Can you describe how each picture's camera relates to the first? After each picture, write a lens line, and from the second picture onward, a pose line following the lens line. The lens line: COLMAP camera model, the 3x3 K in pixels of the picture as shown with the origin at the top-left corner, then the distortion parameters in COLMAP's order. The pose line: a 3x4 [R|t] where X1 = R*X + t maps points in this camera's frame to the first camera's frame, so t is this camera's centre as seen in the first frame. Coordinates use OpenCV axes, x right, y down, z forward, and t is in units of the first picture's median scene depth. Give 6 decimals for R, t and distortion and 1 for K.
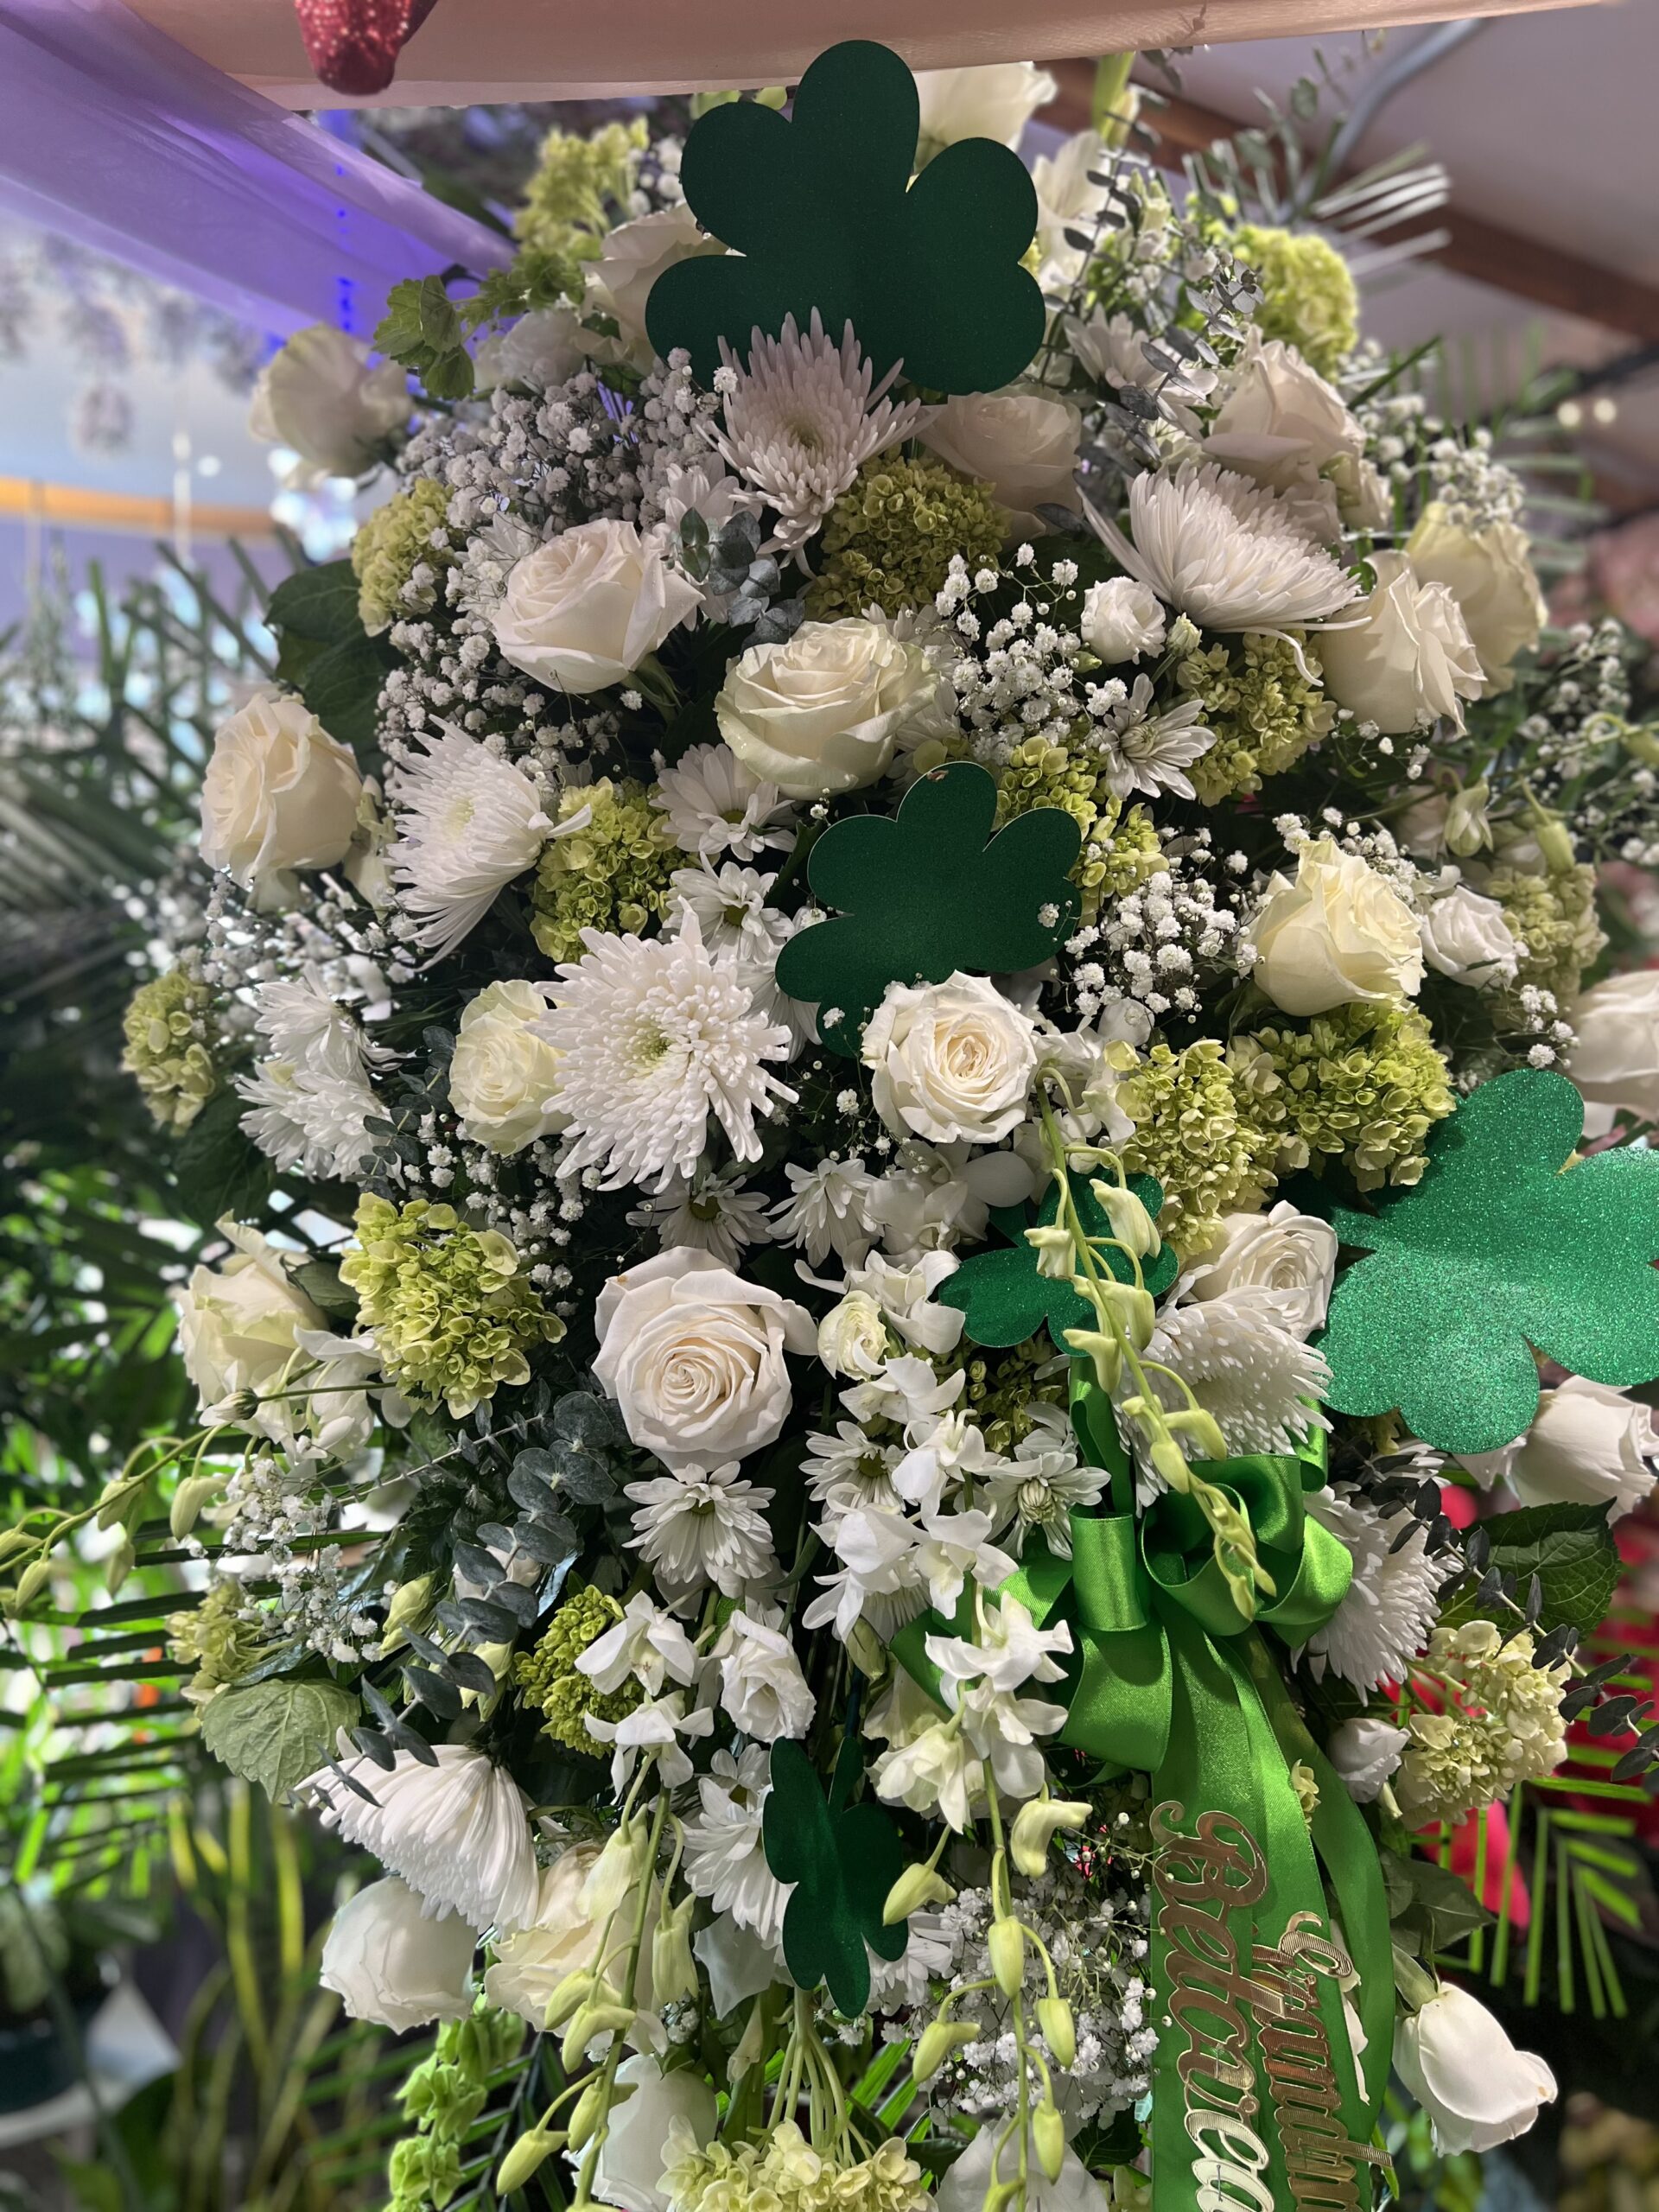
lens RADIAL K [[1670.6, 0, 824.8], [0, 1670.6, 1109.4], [0, 0, 1]] dist [0.026472, -0.004533]
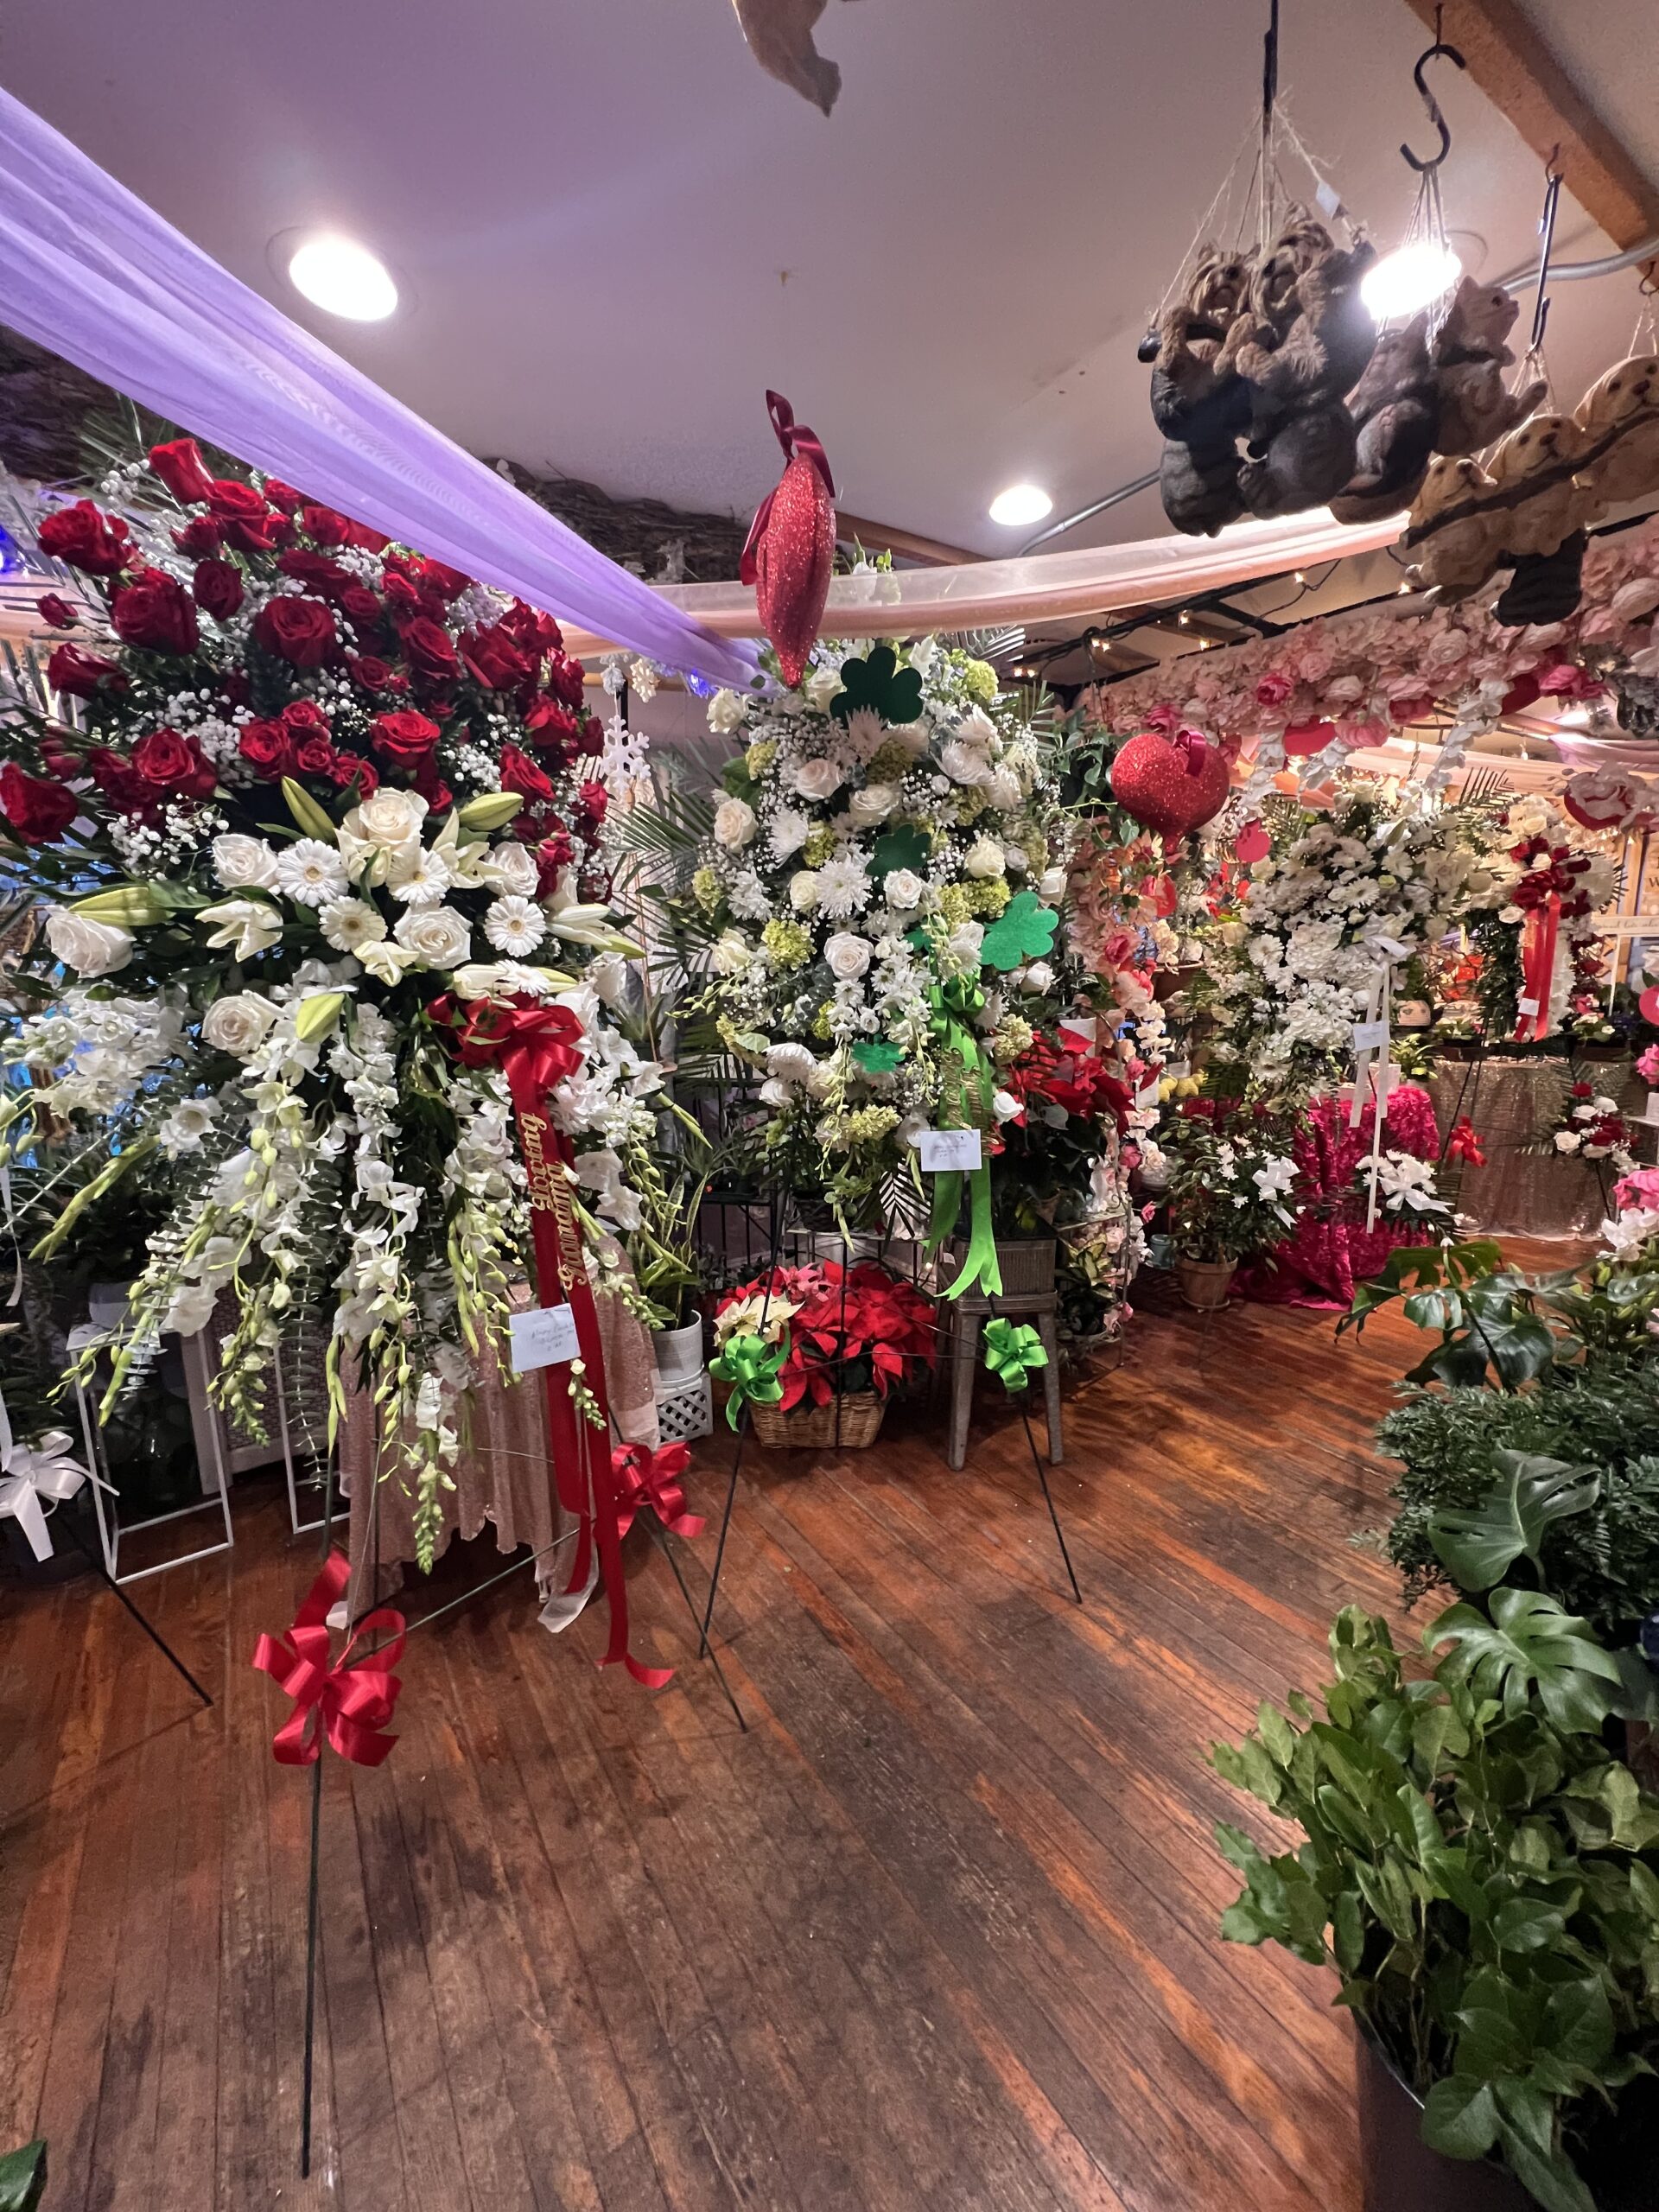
lens RADIAL K [[883.9, 0, 838.5], [0, 883.9, 1113.7], [0, 0, 1]] dist [-0.001861, -0.000138]
pose [[0.992516, -0.034362, 0.117183, -0.390936], [0.009939, 0.979142, 0.202935, 0.078652], [-0.121712, -0.200251, 0.972155, -1.401773]]
